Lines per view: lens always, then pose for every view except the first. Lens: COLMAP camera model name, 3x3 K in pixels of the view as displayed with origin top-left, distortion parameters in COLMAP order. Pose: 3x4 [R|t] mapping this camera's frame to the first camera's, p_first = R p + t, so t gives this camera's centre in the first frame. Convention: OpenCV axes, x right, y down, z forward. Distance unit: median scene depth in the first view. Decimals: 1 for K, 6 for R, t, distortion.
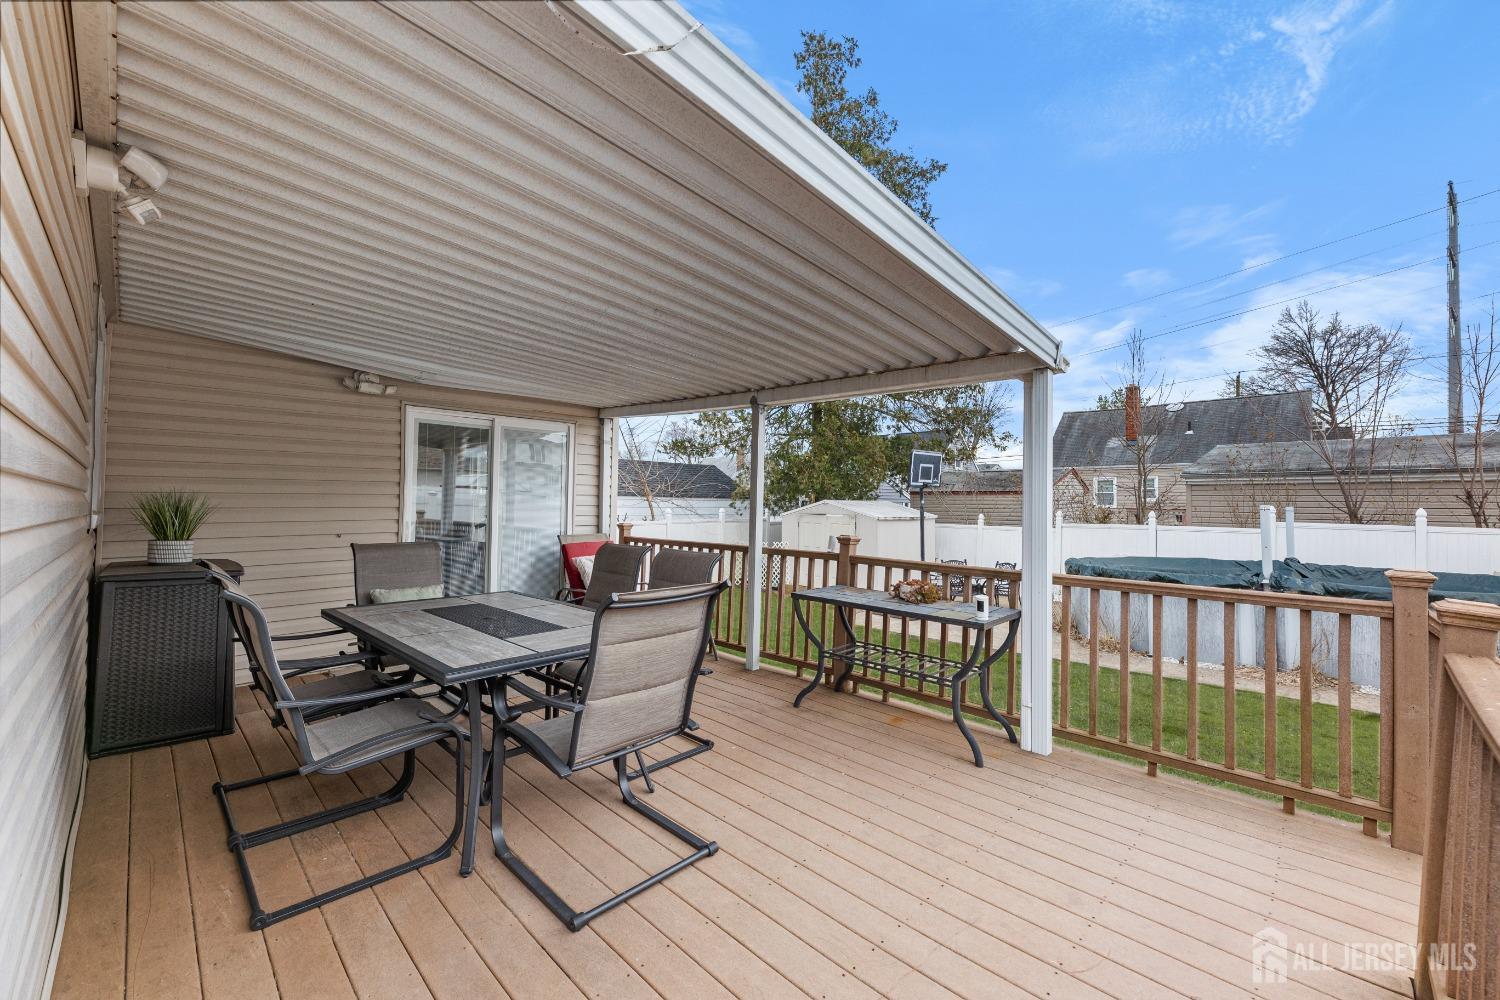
lens RADIAL K [[622.8, 0, 750.0], [0, 622.8, 500.0], [0, 0, 1]] dist [0.012007, -0.000012]
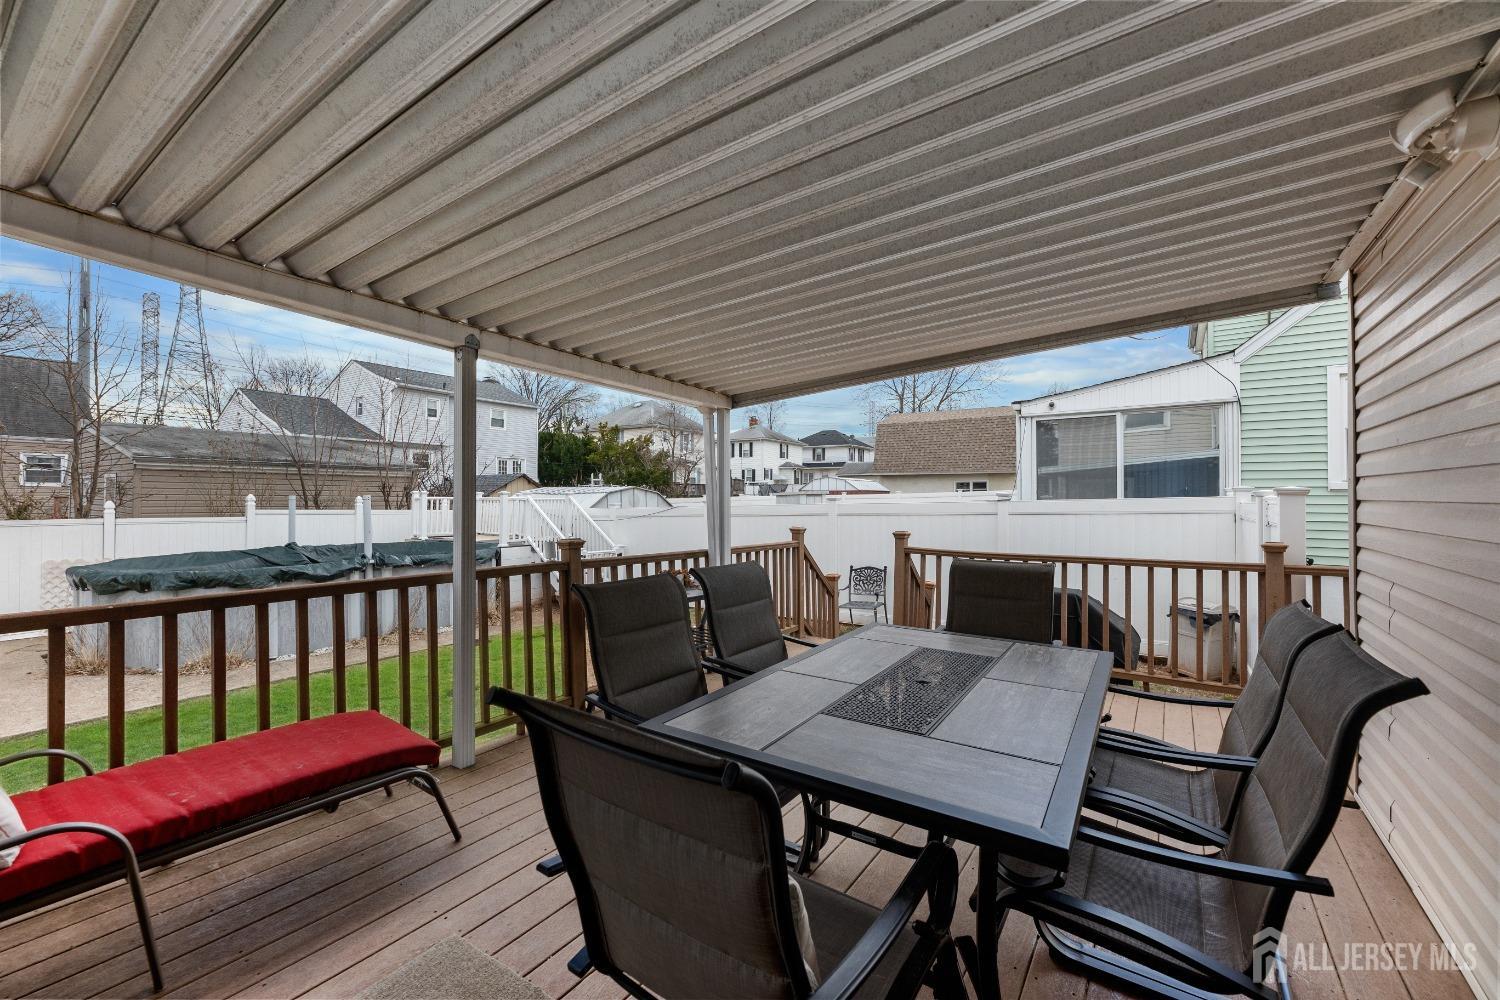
lens RADIAL K [[597.1, 0, 774.3], [0, 597.1, 495.7], [0, 0, 1]] dist [0.009422, -0.000046]
pose [[-0.173814, -0.005337, 0.984764, -0.292160], [-0.015896, 0.999870, 0.002614, -0.004129], [-0.984650, -0.015200, -0.173876, 0.355642]]
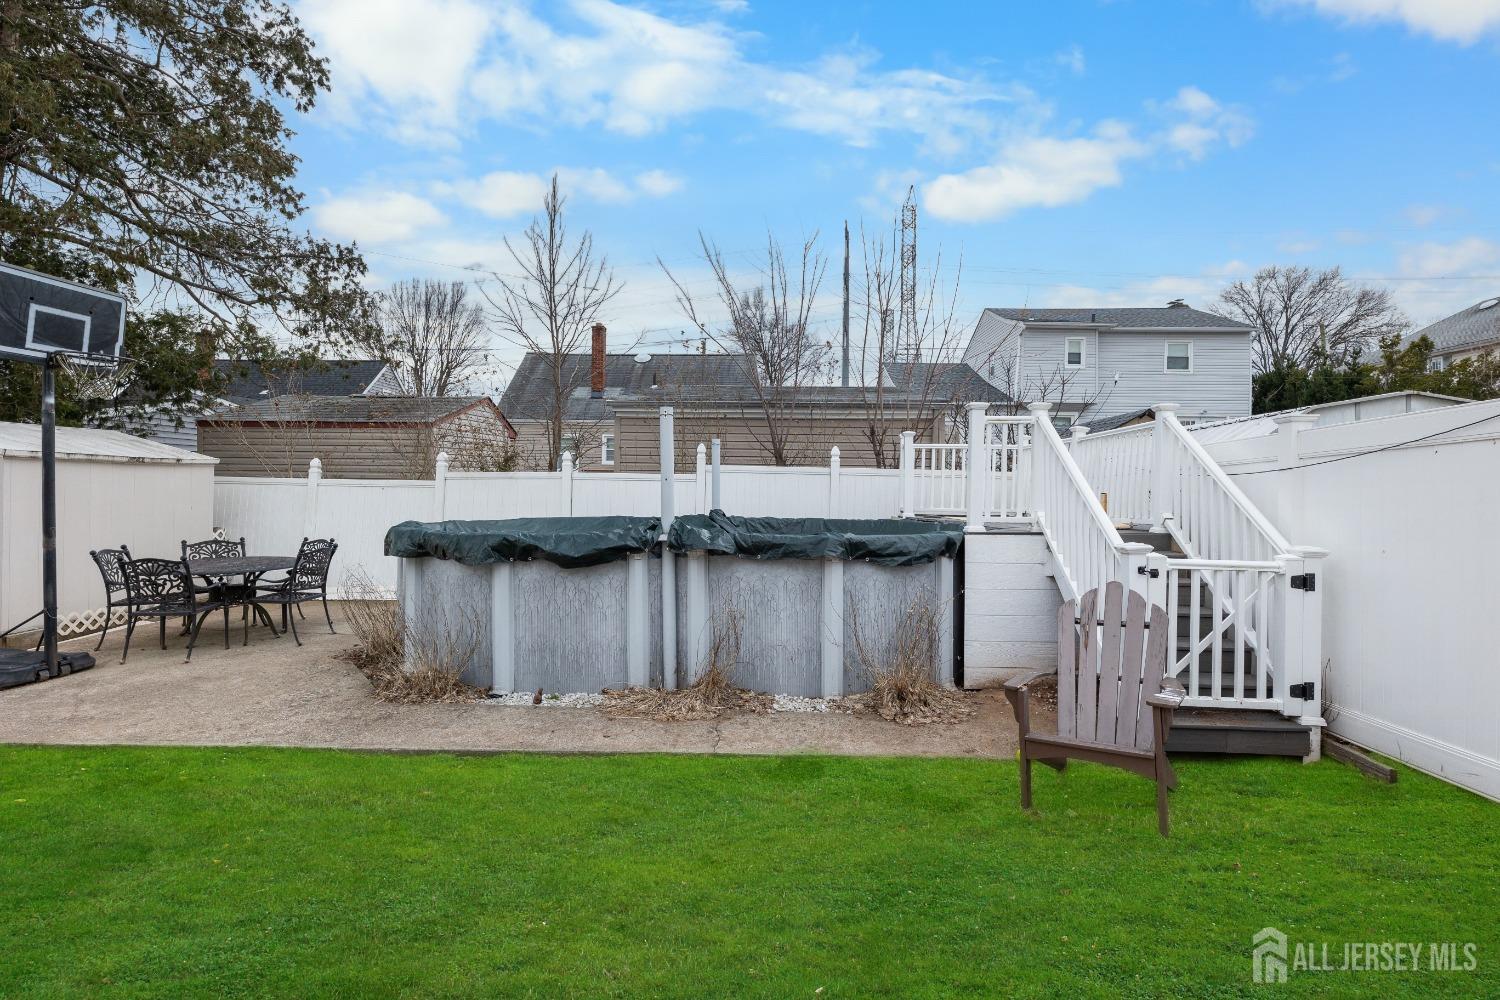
lens RADIAL K [[722.3, 0, 750.0], [0, 722.3, 500.0], [0, 0, 1]] dist [-0.000616, -0.000119]
pose [[0.758470, -0.009669, 0.651636, 0.327764], [-0.009228, 0.999630, 0.025573, 0.056716], [-0.651642, -0.025409, 0.758101, 0.321716]]
